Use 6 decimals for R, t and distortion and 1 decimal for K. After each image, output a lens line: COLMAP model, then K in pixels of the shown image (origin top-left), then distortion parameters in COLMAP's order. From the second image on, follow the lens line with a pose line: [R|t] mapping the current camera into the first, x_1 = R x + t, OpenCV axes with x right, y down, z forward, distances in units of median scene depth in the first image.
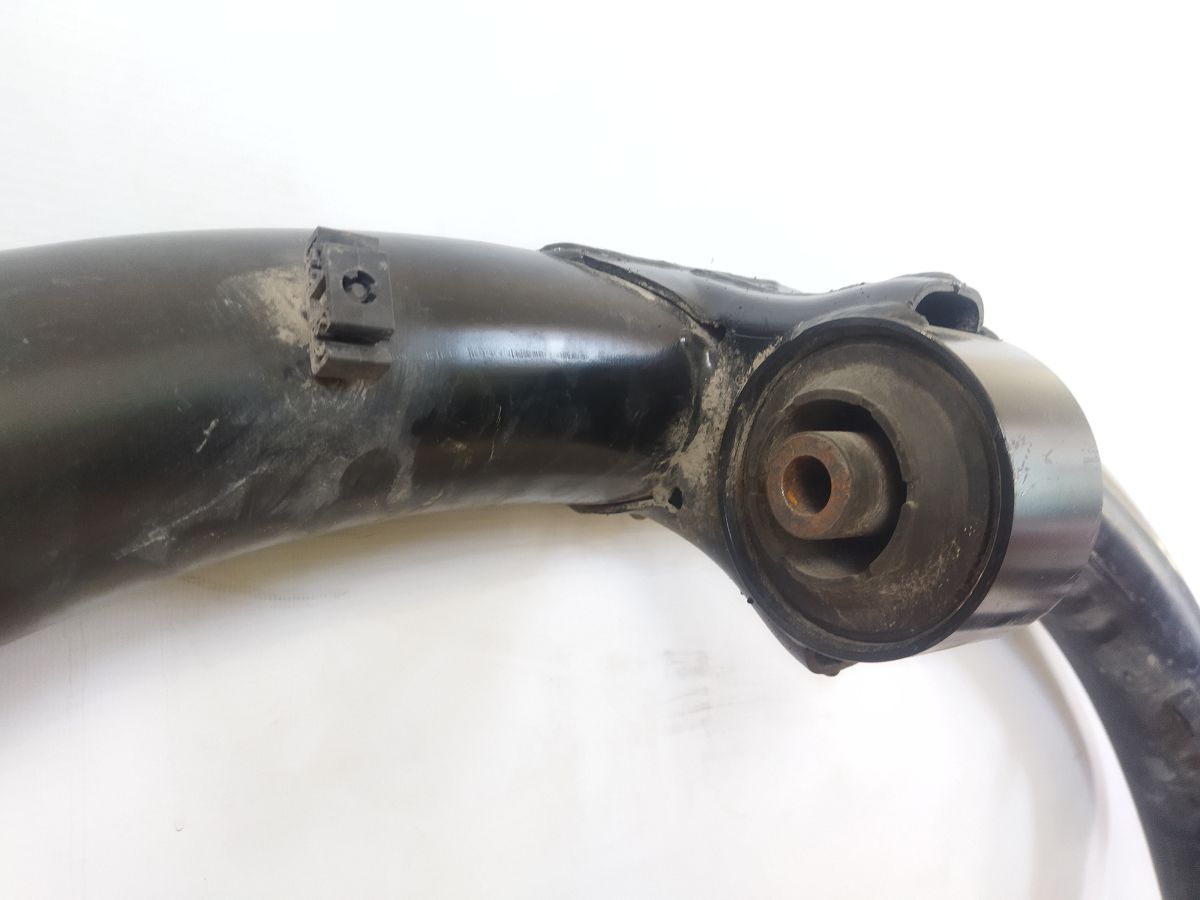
lens RADIAL K [[907.1, 0, 604.1], [0, 907.1, 442.2], [0, 0, 1]] dist [0.084976, -0.128247]
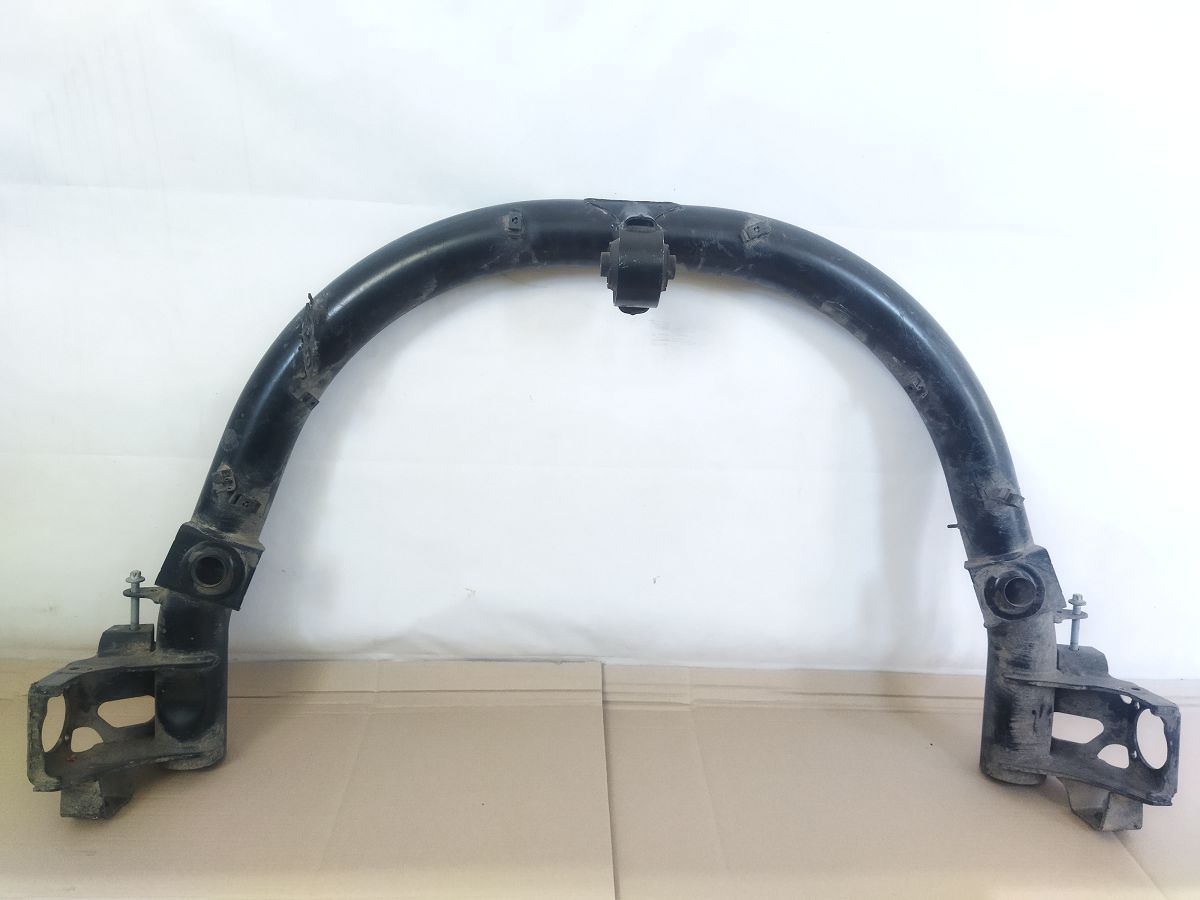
lens RADIAL K [[907.1, 0, 604.1], [0, 907.1, 442.2], [0, 0, 1]] dist [0.084976, -0.128247]
pose [[0.794381, 0.167260, -0.583937, 2.788904], [-0.028569, 0.970565, 0.239139, -0.162390], [0.606747, -0.173285, 0.775777, -2.436485]]
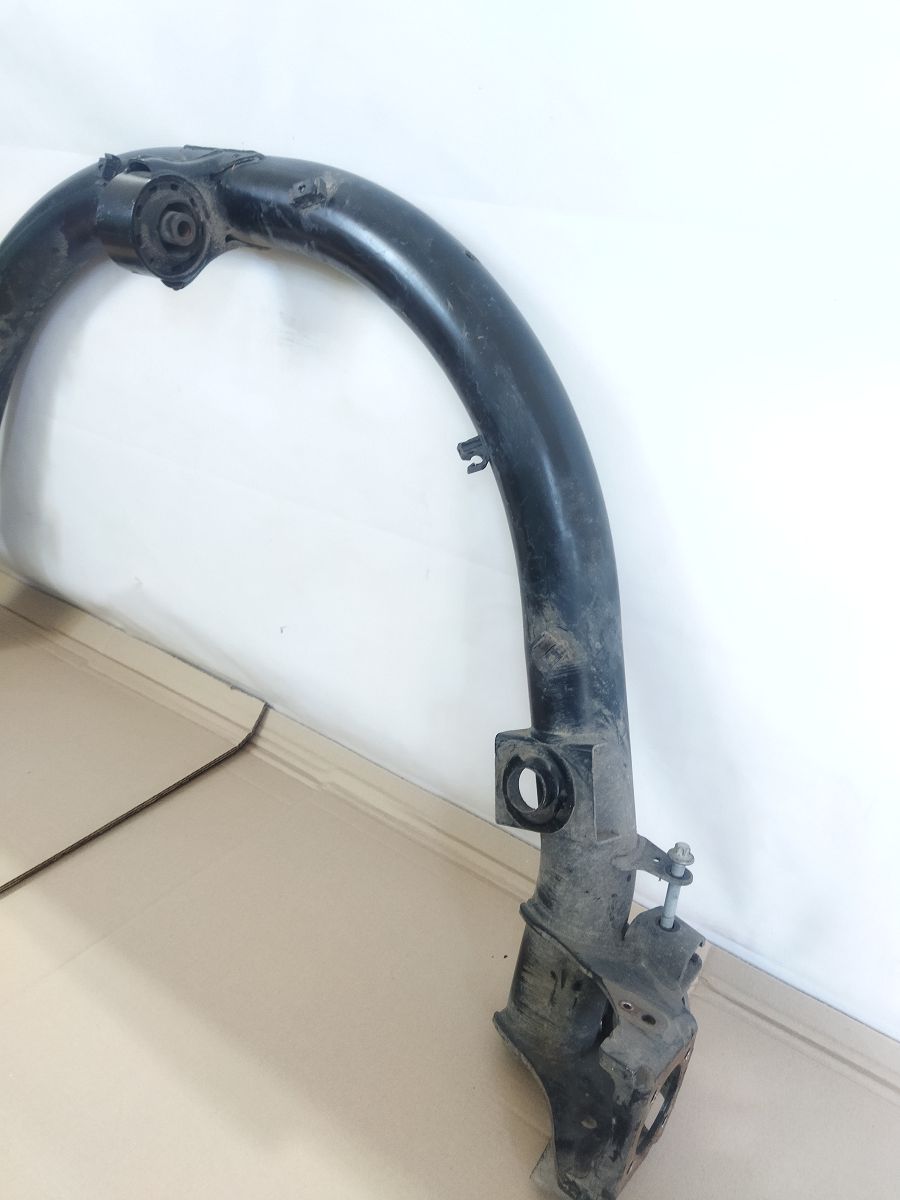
lens RADIAL K [[893.0, 0, 450.0], [0, 893.0, 600.0], [0, 0, 1]] dist [0.131449, -0.227868]
pose [[0.253726, 0.394075, -0.883362, 4.151214], [-0.102979, 0.919061, 0.380423, -0.070615], [0.961779, -0.005555, 0.273771, 1.121372]]
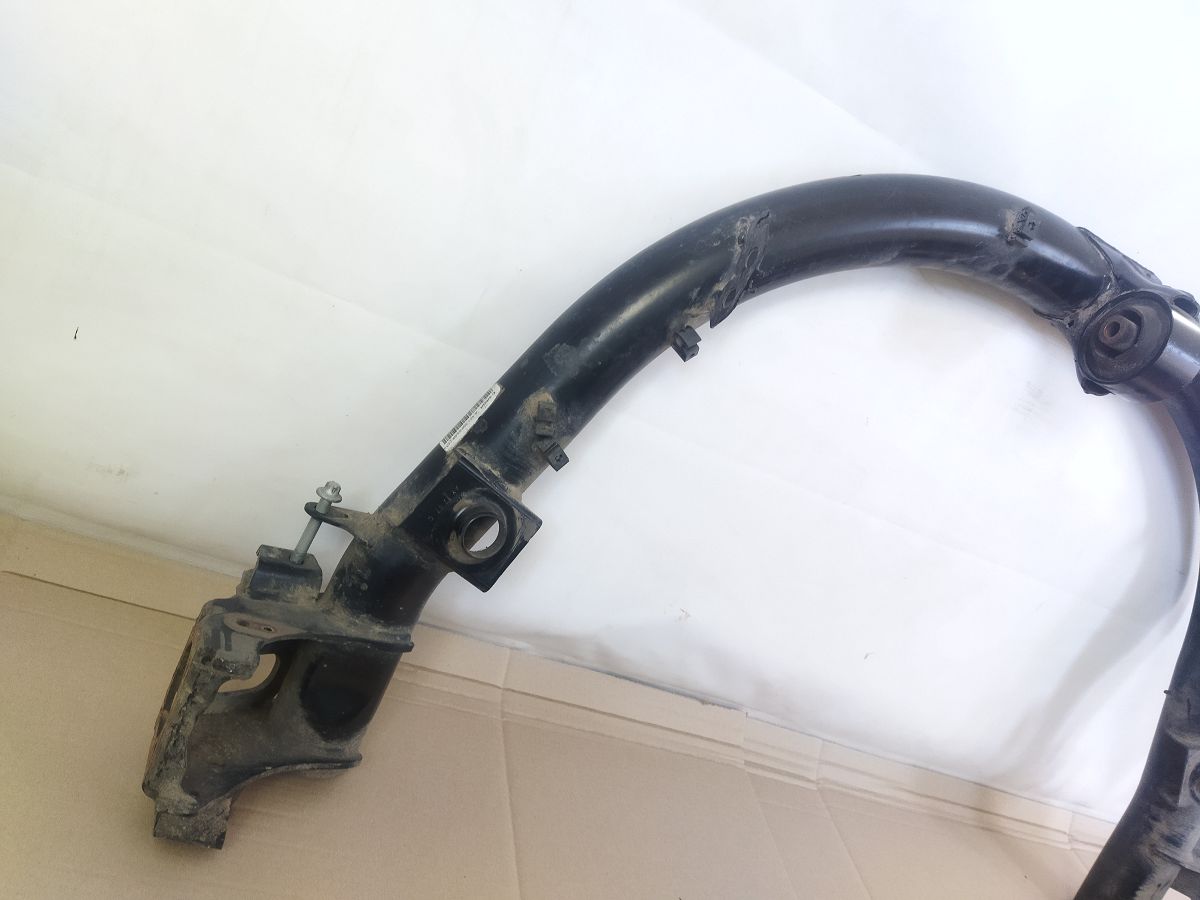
lens RADIAL K [[893.0, 0, 600.0], [0, 893.0, 450.0], [0, 0, 1]] dist [0.131449, -0.227868]
pose [[0.811524, 0.513150, -0.279474, -0.149544], [-0.441334, 0.851750, 0.282395, 0.301791], [0.382953, -0.105829, 0.917686, -2.794768]]
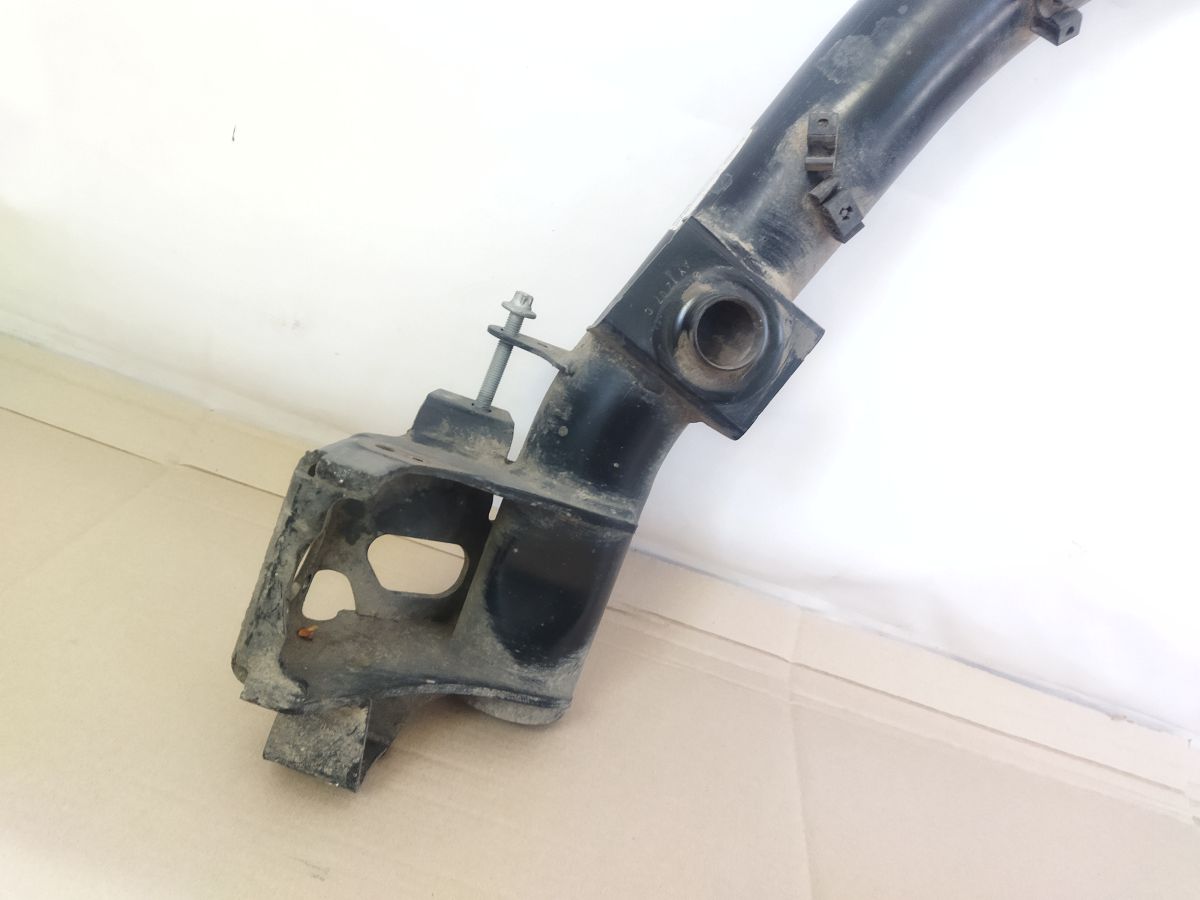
lens RADIAL K [[907.1, 0, 604.1], [0, 907.1, 442.2], [0, 0, 1]] dist [0.084976, -0.128247]
pose [[0.674965, 0.433815, -0.596848, -0.070753], [-0.314627, 0.900893, 0.299002, 1.239917], [0.667408, -0.014031, 0.744560, -1.893650]]
